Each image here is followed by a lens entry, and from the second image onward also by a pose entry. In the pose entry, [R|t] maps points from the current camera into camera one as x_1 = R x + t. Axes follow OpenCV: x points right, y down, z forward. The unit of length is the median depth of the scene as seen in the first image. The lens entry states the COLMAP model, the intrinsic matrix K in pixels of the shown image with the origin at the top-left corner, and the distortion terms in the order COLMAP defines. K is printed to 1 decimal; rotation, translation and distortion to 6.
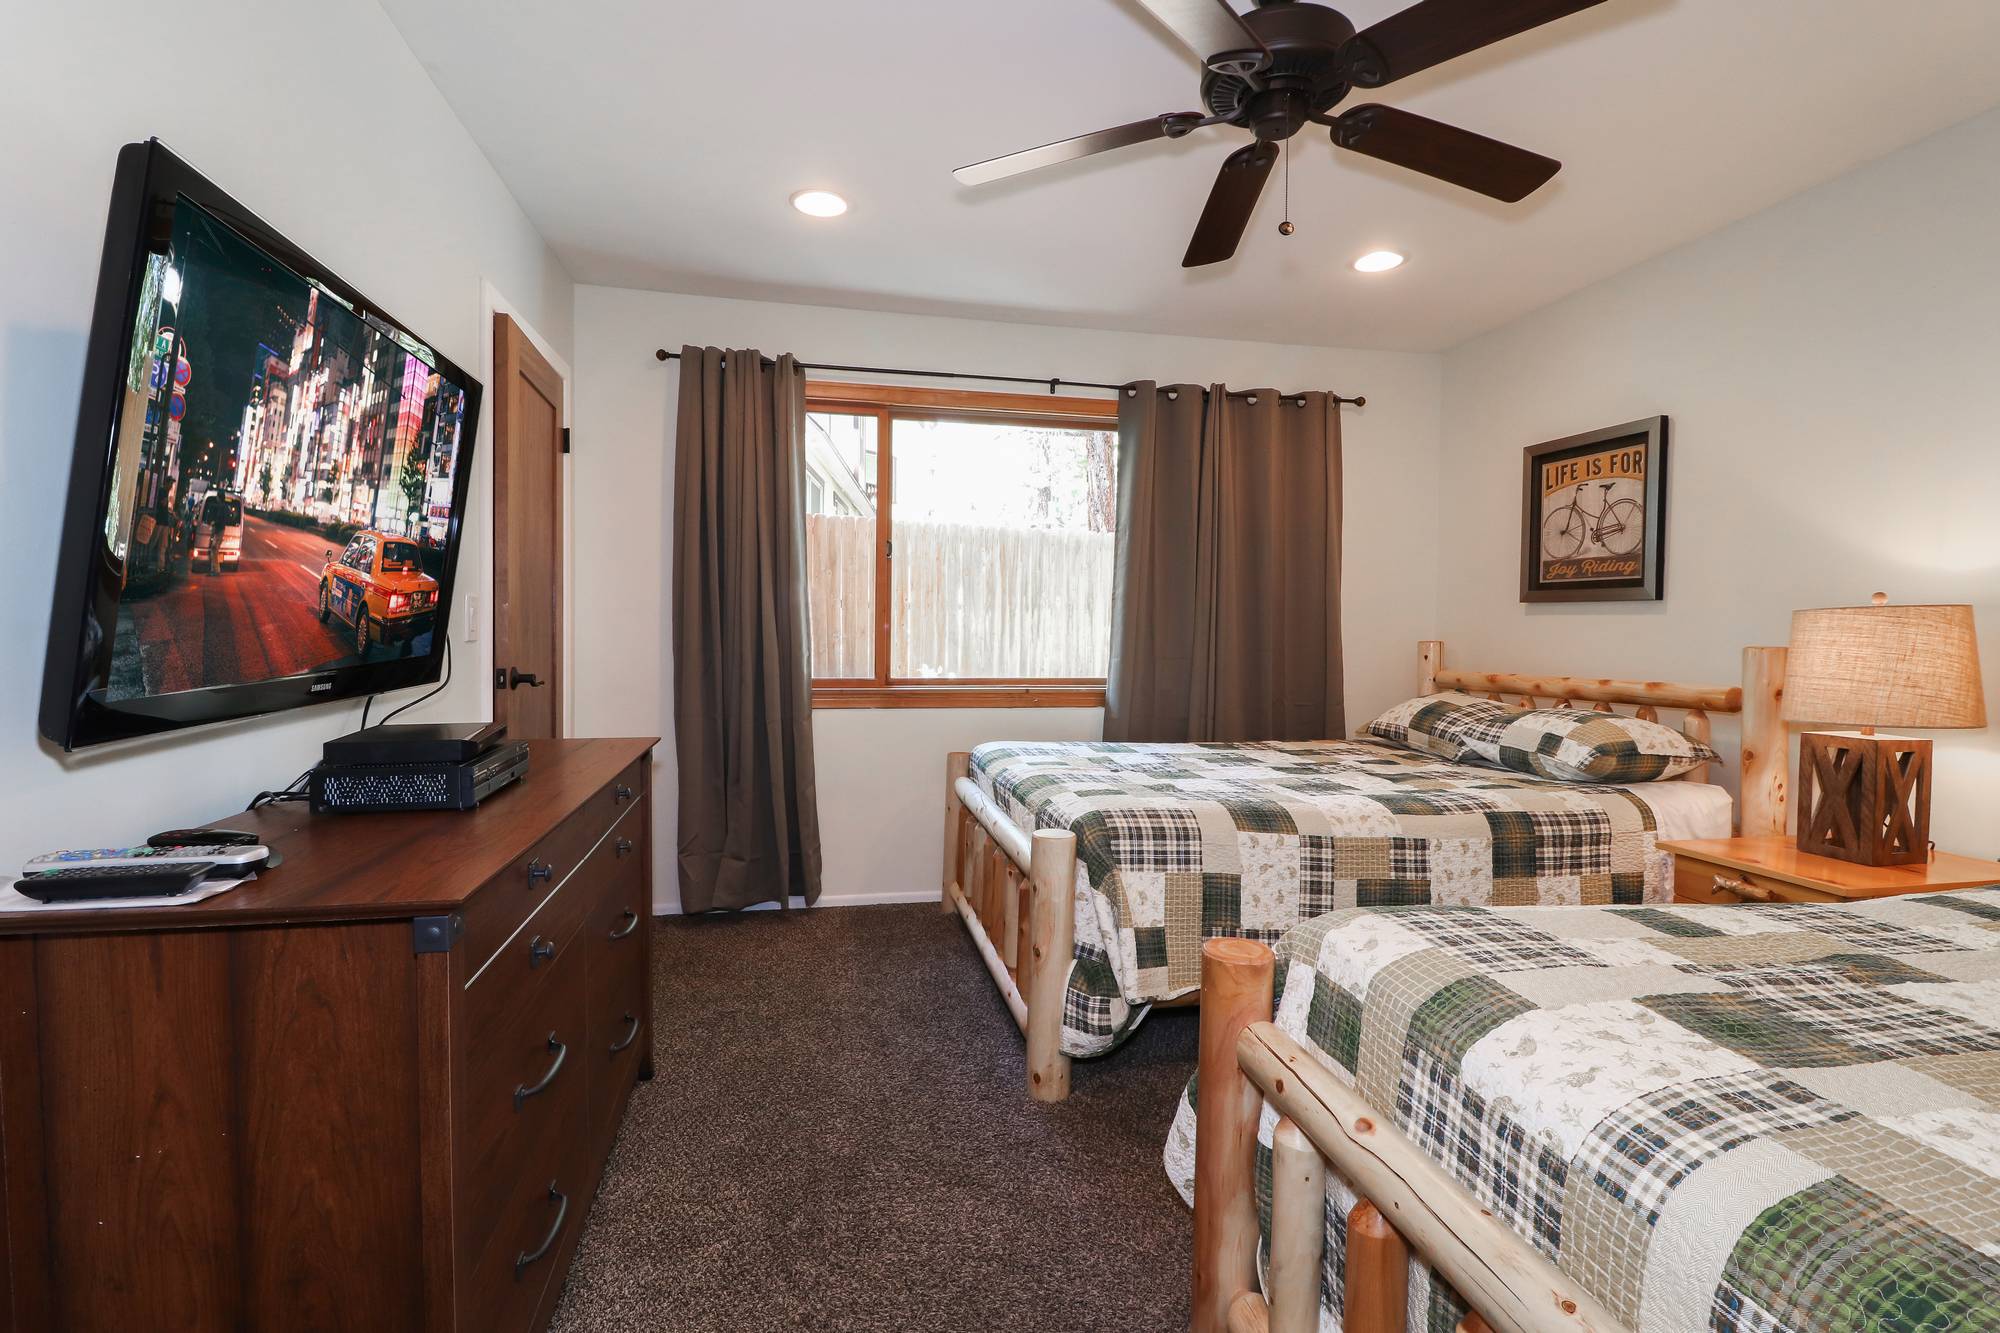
lens RADIAL K [[927.0, 0, 1000.0], [0, 927.0, 666.5], [0, 0, 1]] dist [0.001690, -0.014144]
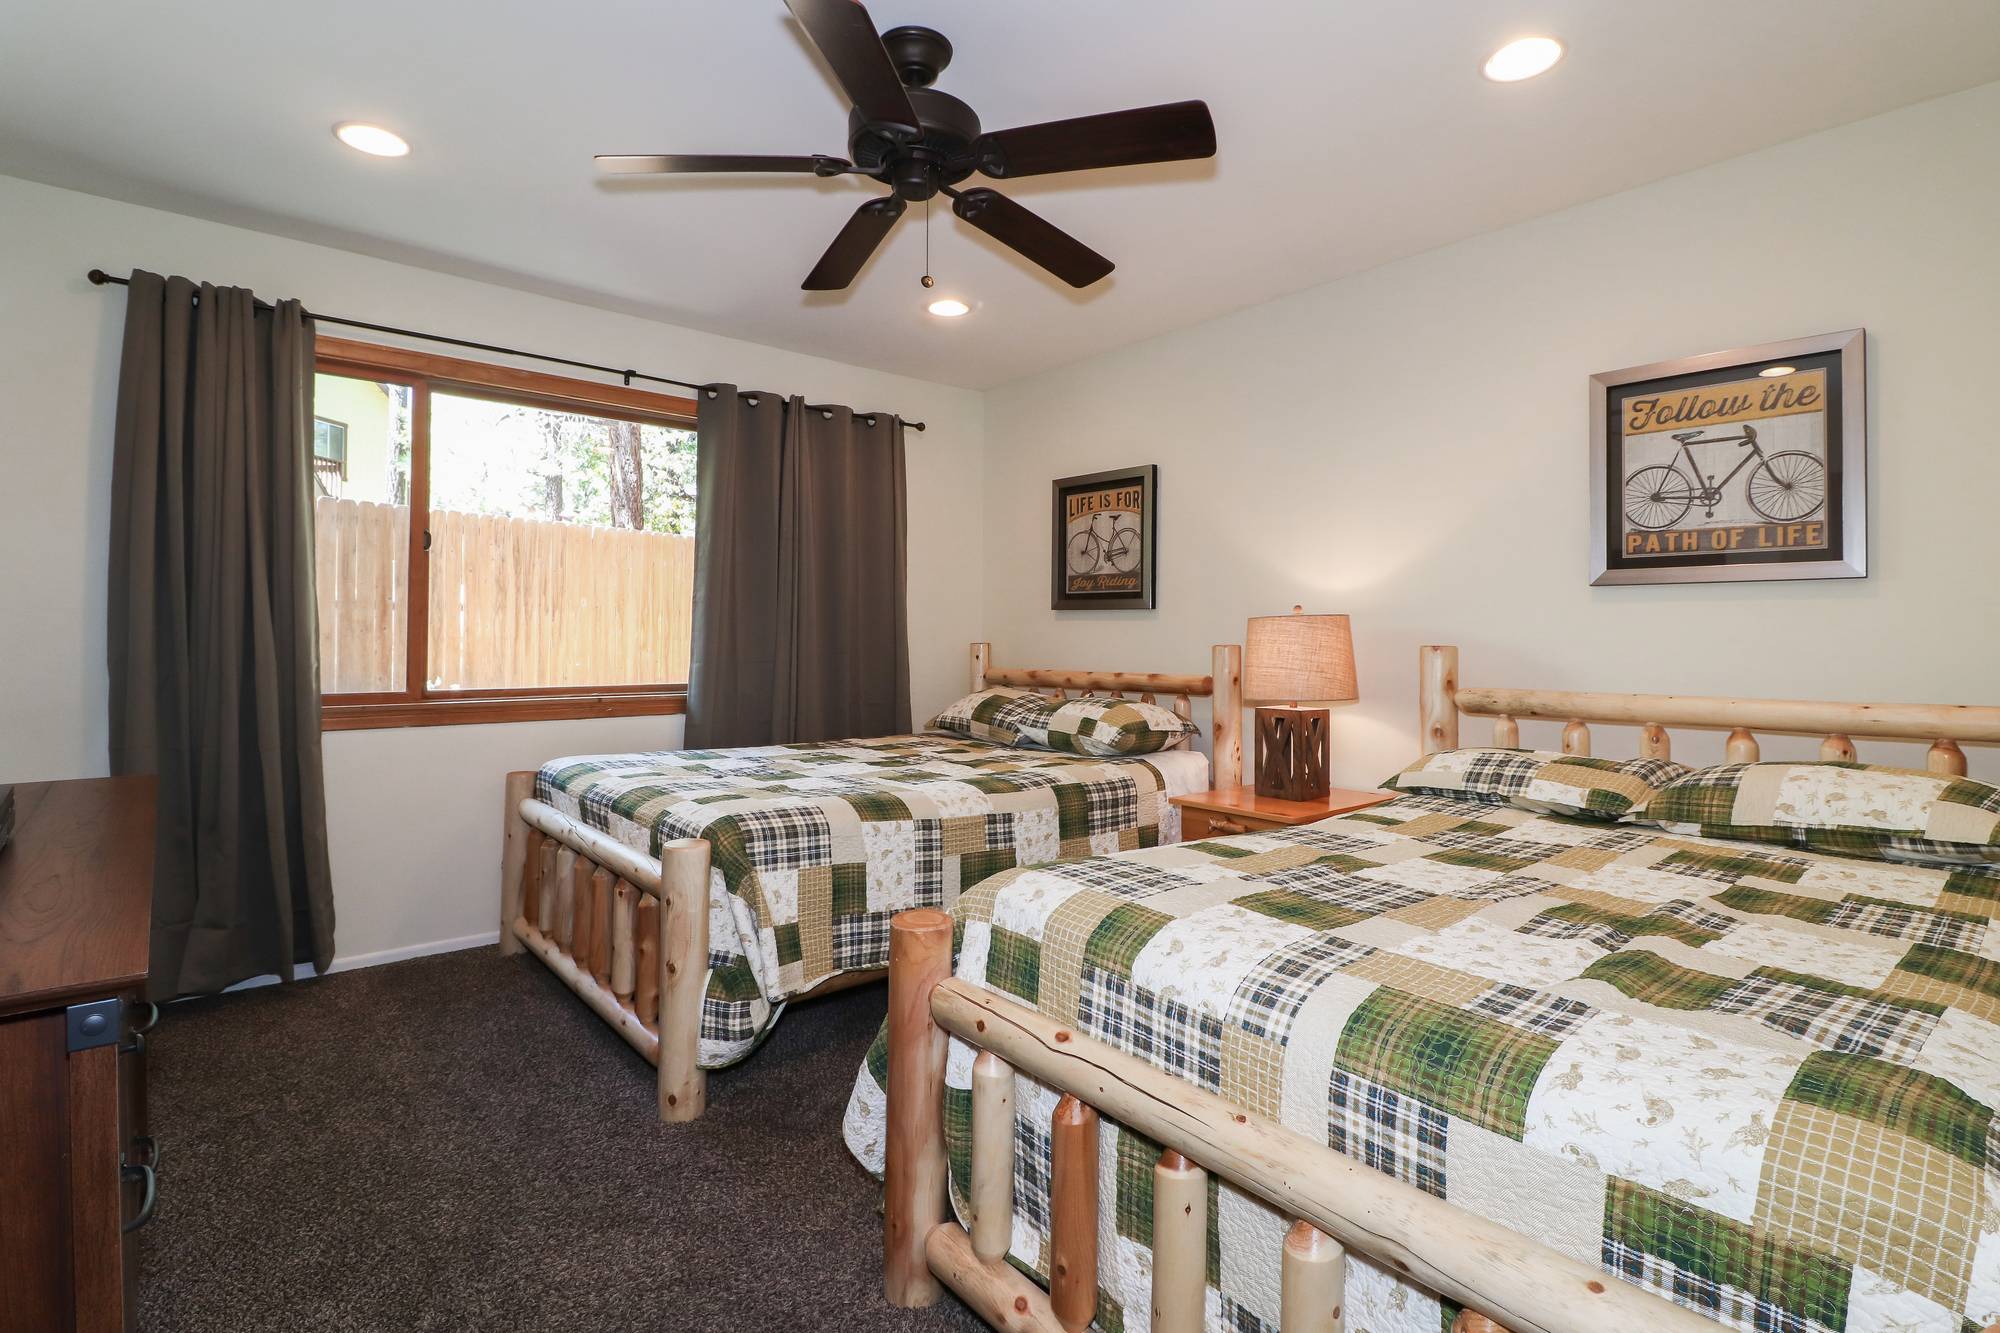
lens RADIAL K [[930.4, 0, 1010.4], [0, 930.4, 646.6], [0, 0, 1]] dist [0.003295, -0.015731]
pose [[0.873002, -0.009902, 0.487616, -0.113710], [0.022118, 0.999569, -0.019300, -0.000090], [-0.487214, 0.027633, 0.872845, -0.025431]]
